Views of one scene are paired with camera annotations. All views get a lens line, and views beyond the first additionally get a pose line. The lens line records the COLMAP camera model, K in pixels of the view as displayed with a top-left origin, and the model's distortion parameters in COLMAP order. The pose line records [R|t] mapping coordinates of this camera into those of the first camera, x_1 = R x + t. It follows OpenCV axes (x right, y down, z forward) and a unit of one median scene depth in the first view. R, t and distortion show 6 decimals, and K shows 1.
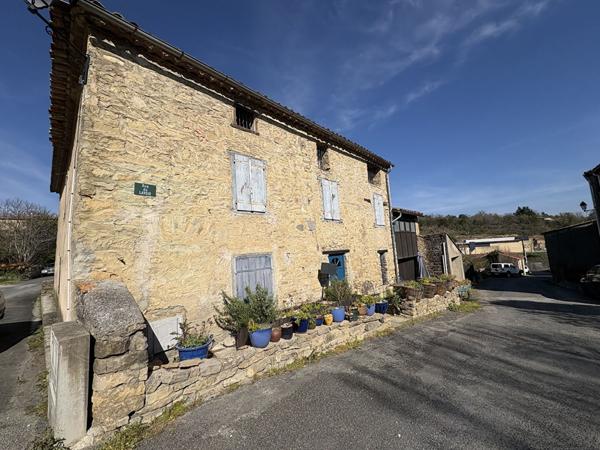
lens RADIAL K [[238.3, 0, 295.3], [0, 238.3, 225.4], [0, 0, 1]] dist [0.002194, -0.000231]
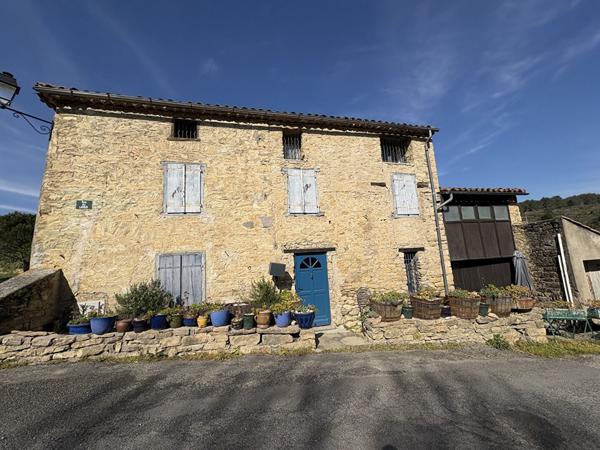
lens RADIAL K [[238.3, 0, 297.9], [0, 238.3, 223.3], [0, 0, 1]] dist [0.002194, -0.000231]
pose [[0.854044, -0.065145, -0.516106, 0.821408], [0.059437, 0.997851, -0.027596, 0.049388], [0.516794, -0.007108, 0.856080, 0.339468]]
